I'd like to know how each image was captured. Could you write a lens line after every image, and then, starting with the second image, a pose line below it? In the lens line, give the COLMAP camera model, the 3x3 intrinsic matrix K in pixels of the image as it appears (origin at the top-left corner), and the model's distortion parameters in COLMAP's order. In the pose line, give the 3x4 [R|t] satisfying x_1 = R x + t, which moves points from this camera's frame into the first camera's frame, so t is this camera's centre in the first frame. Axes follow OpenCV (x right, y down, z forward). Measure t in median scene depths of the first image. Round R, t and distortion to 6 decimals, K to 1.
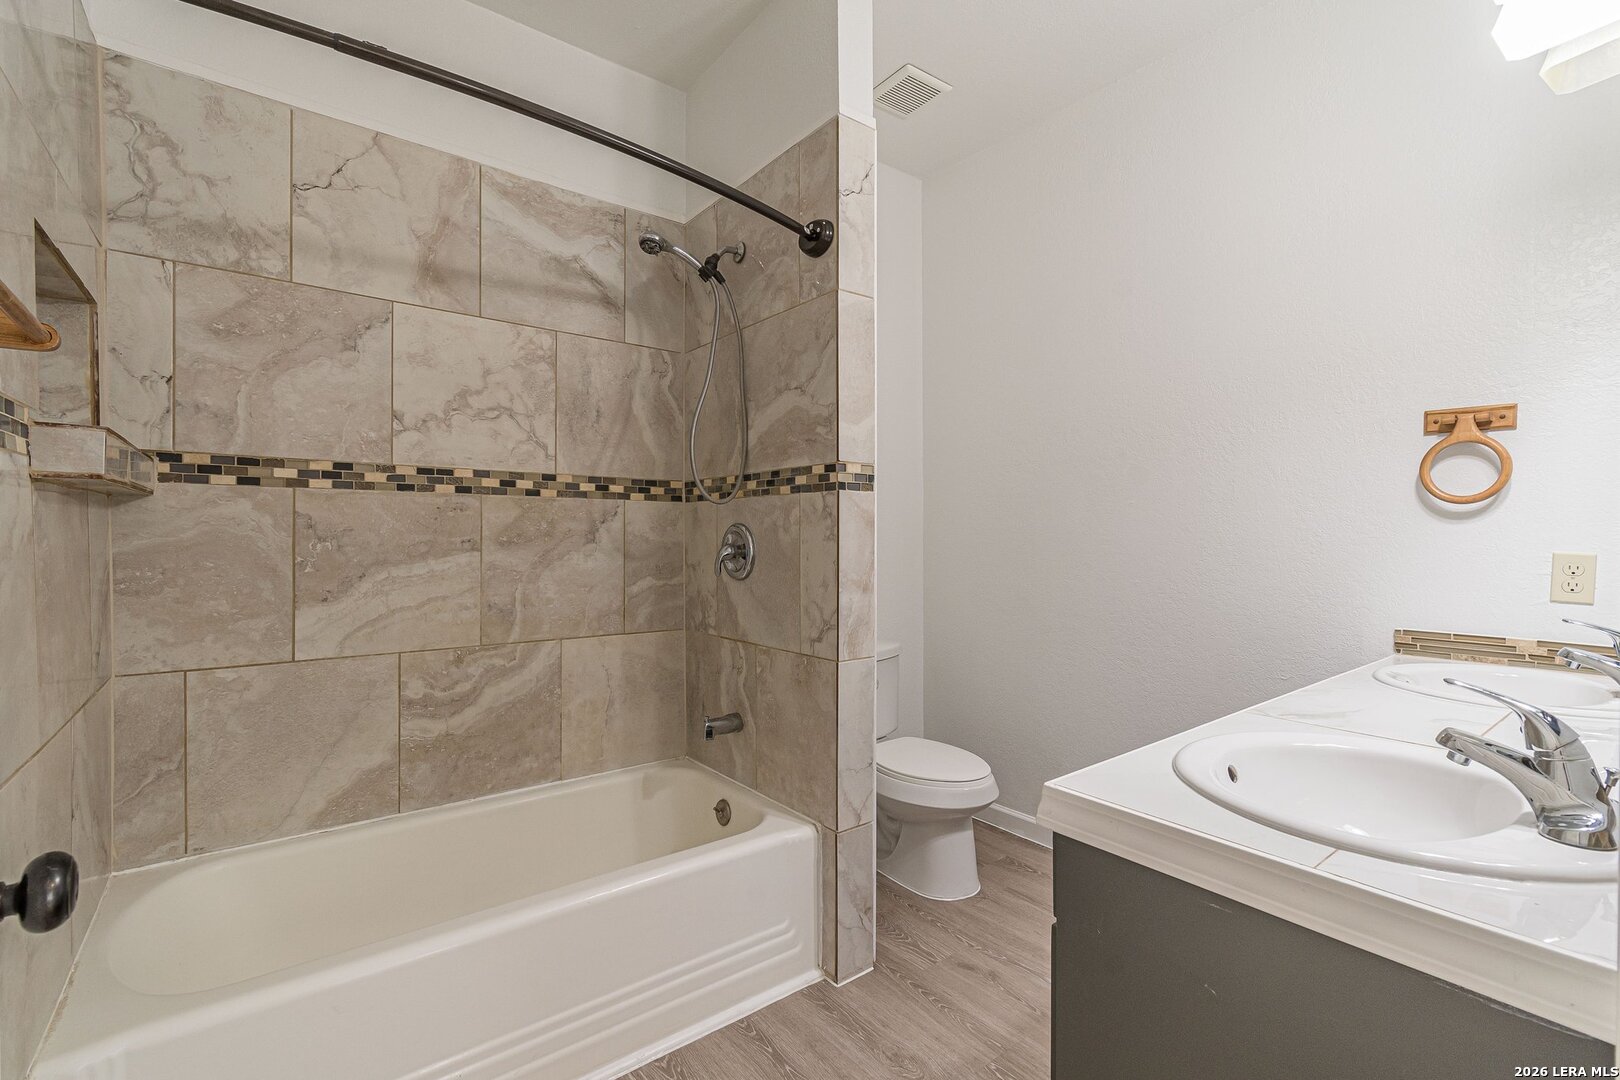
lens RADIAL K [[716.4, 0, 808.2], [0, 716.4, 538.0], [0, 0, 1]] dist [-0.001222, 0.000538]
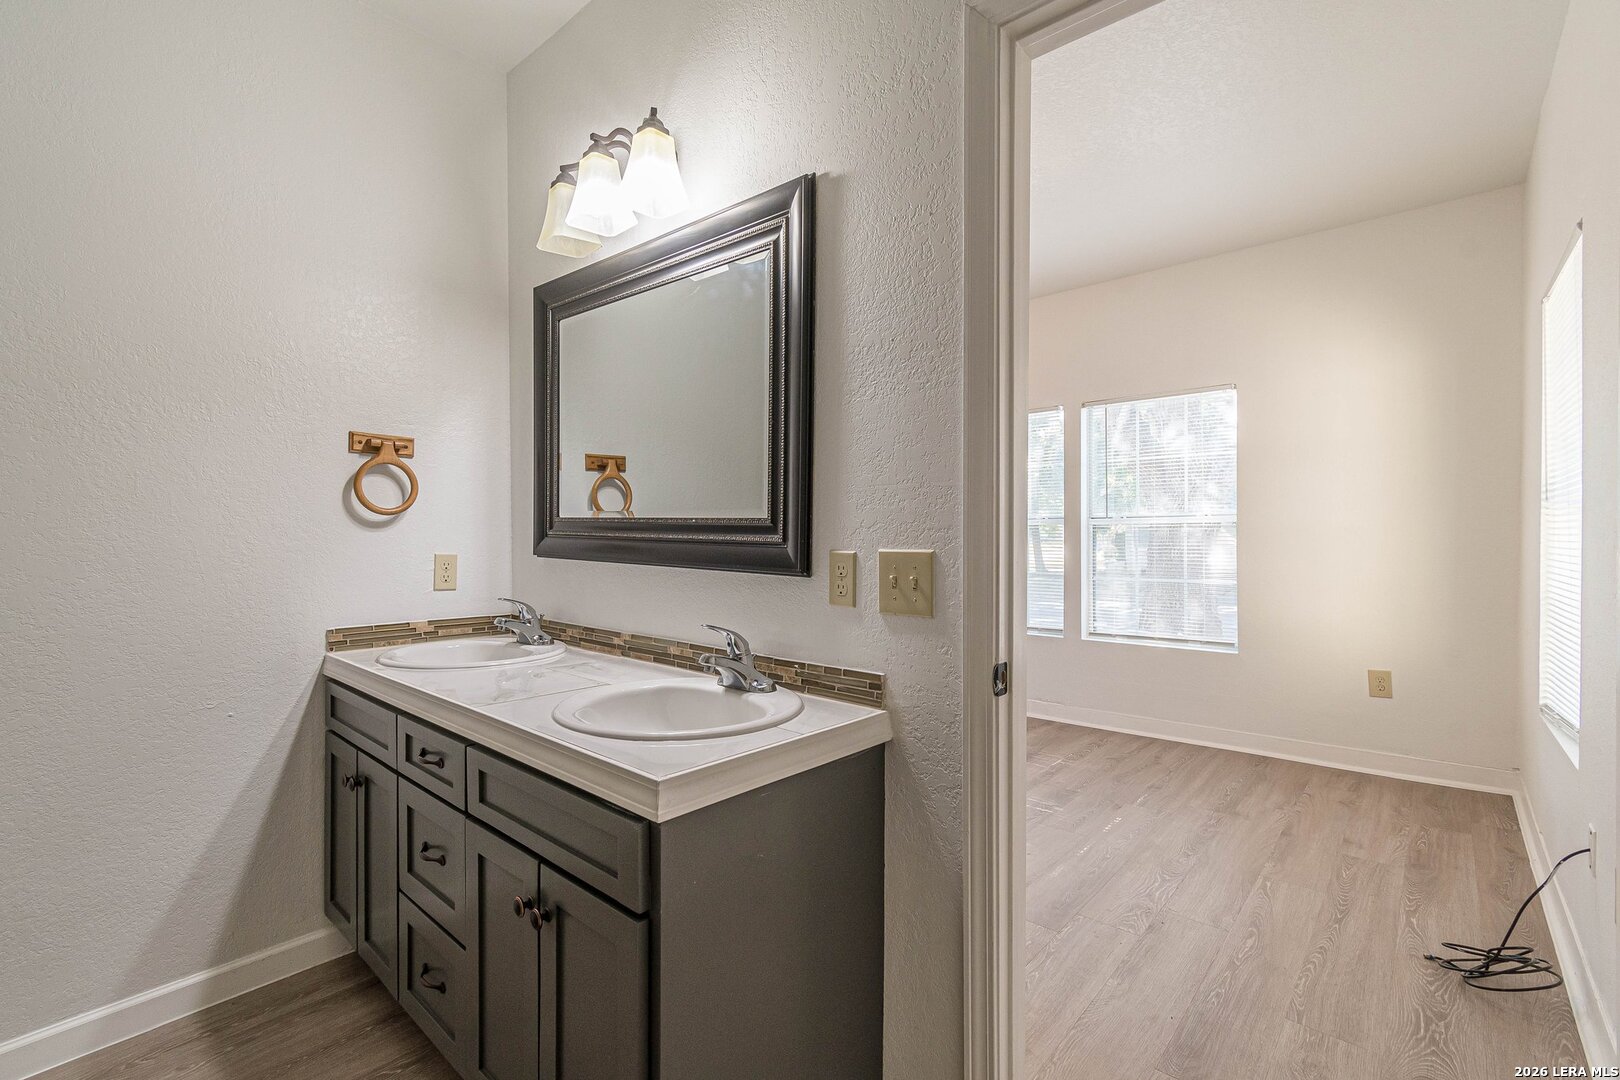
lens RADIAL K [[716.4, 0, 810.6], [0, 716.4, 537.1], [0, 0, 1]] dist [-0.001222, 0.000538]
pose [[-0.192016, 0.000872, 0.981391, -0.395487], [0.012682, 0.999918, 0.001593, -0.003782], [-0.981310, 0.012752, -0.192011, 0.534921]]
